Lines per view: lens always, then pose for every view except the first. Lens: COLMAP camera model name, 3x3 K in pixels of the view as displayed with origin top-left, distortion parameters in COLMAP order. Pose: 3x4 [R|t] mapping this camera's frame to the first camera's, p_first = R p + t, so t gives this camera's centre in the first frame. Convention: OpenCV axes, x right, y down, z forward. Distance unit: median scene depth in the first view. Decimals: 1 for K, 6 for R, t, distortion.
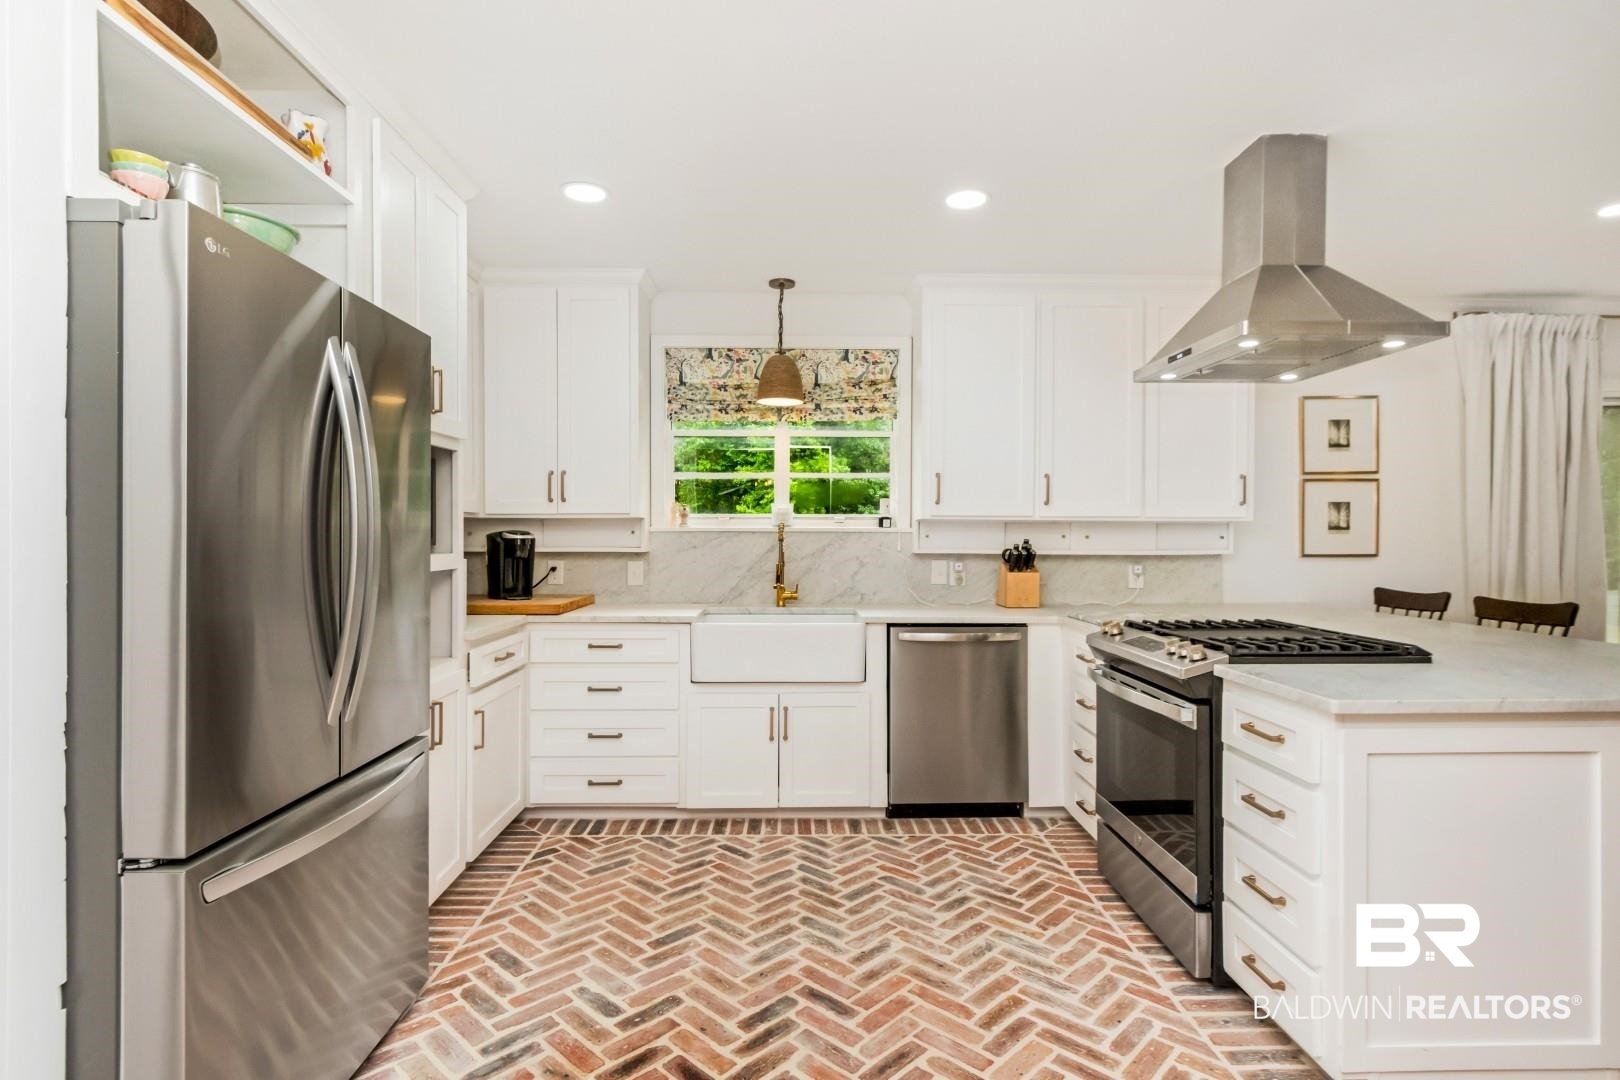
lens RADIAL K [[818.7, 0, 808.0], [0, 818.7, 542.8], [0, 0, 1]] dist [-0.001965, -0.000407]
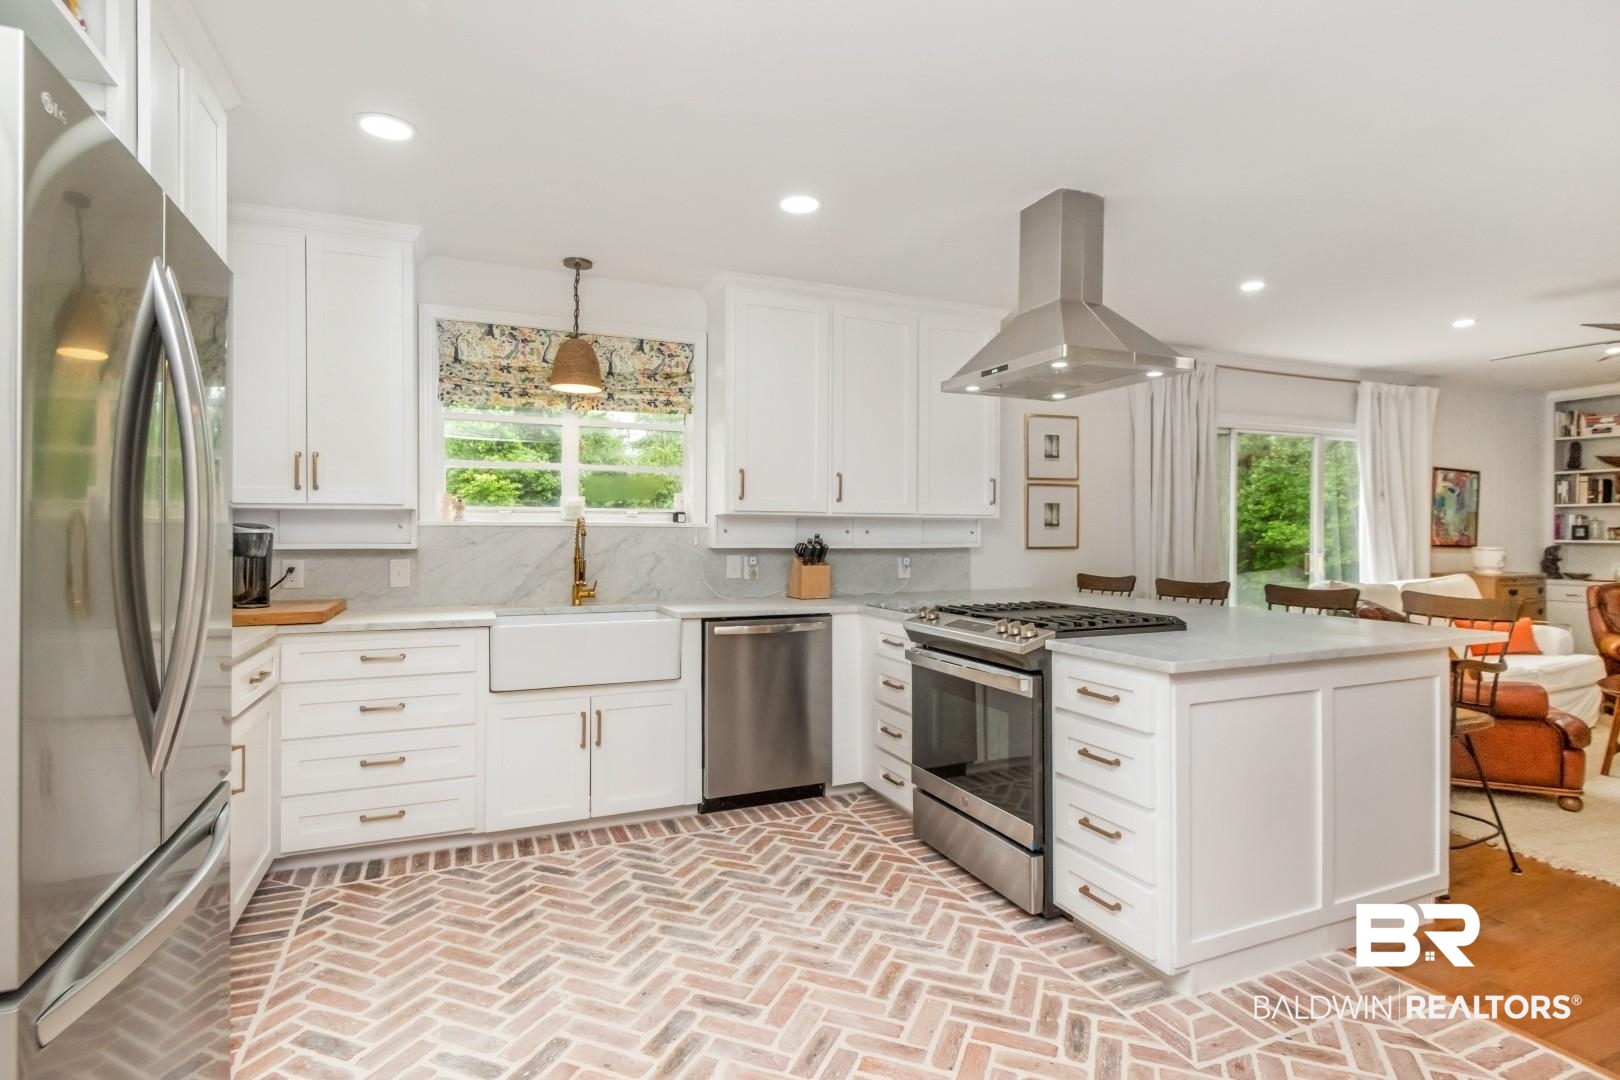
lens RADIAL K [[801.9, 0, 810.0], [0, 801.9, 540.0], [0, 0, 1]] dist [0.002175, -0.002780]
pose [[0.926544, -0.003317, 0.376172, -0.149159], [0.003797, 0.999993, -0.000536, 0.004369], [-0.376168, 0.001925, 0.926550, 0.047509]]
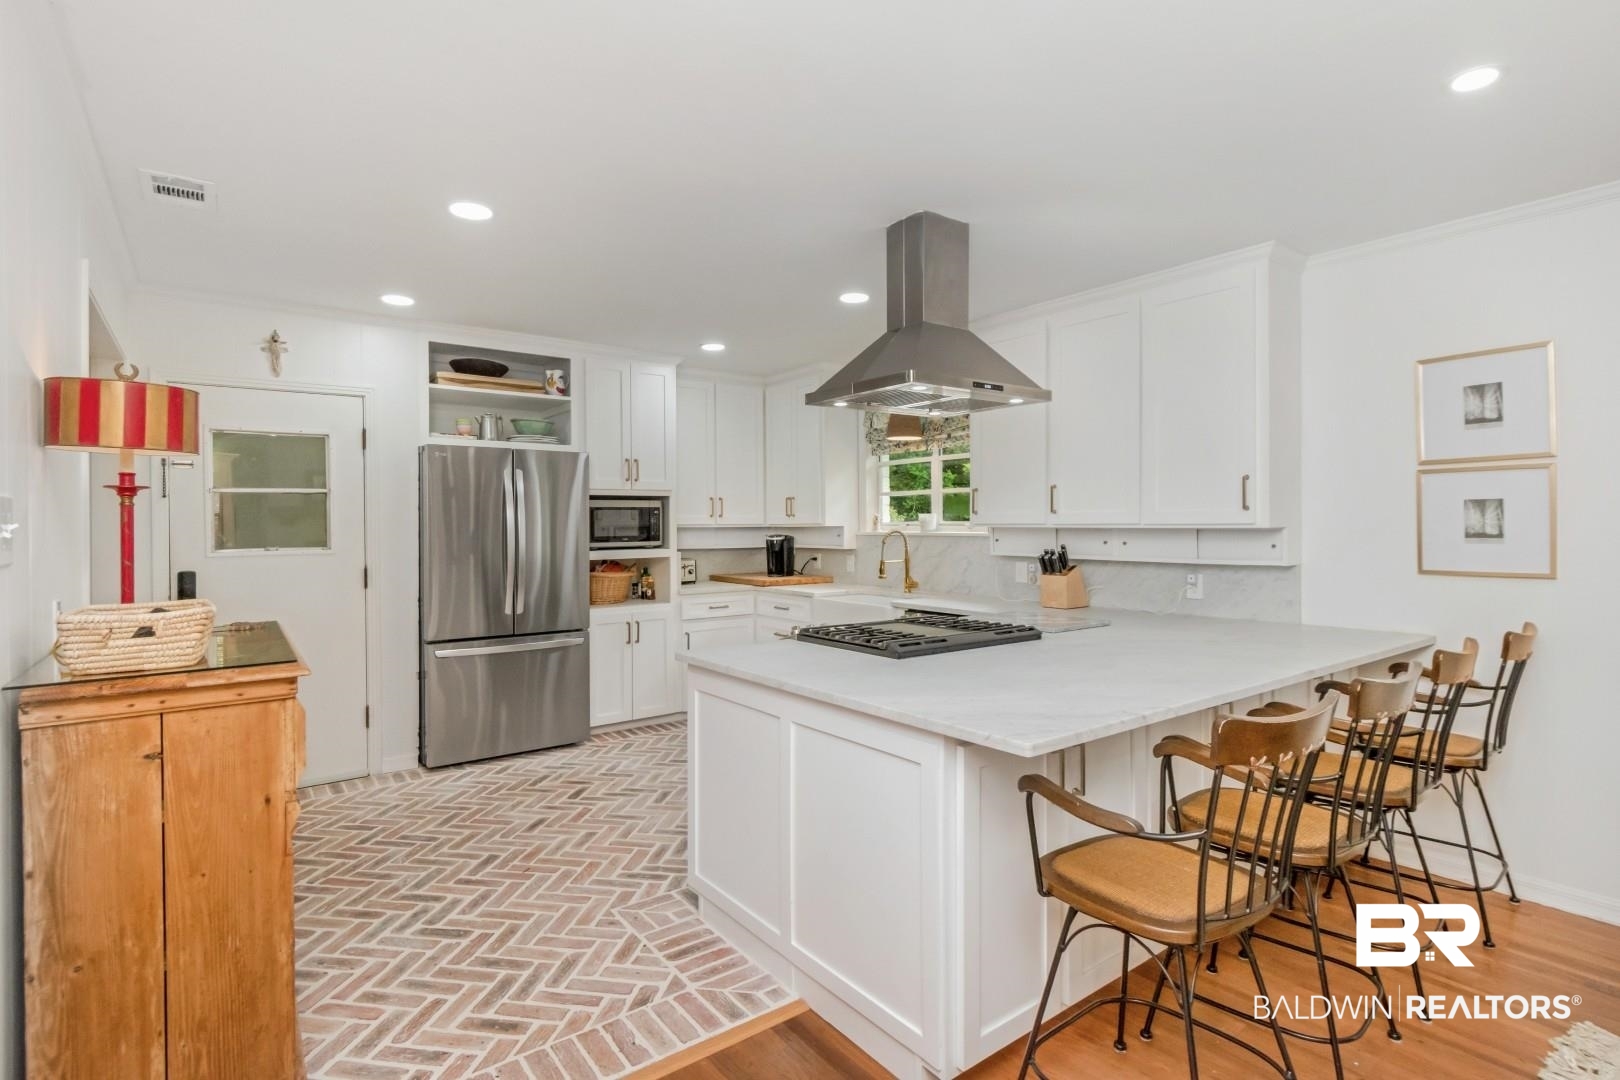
lens RADIAL K [[791.4, 0, 807.9], [0, 791.4, 524.7], [0, 0, 1]] dist [0.001440, -0.000206]
pose [[0.584241, -0.004338, -0.811569, 1.031546], [-0.004902, 0.999949, -0.008873, -0.022003], [0.811565, 0.009162, 0.584190, 0.138351]]
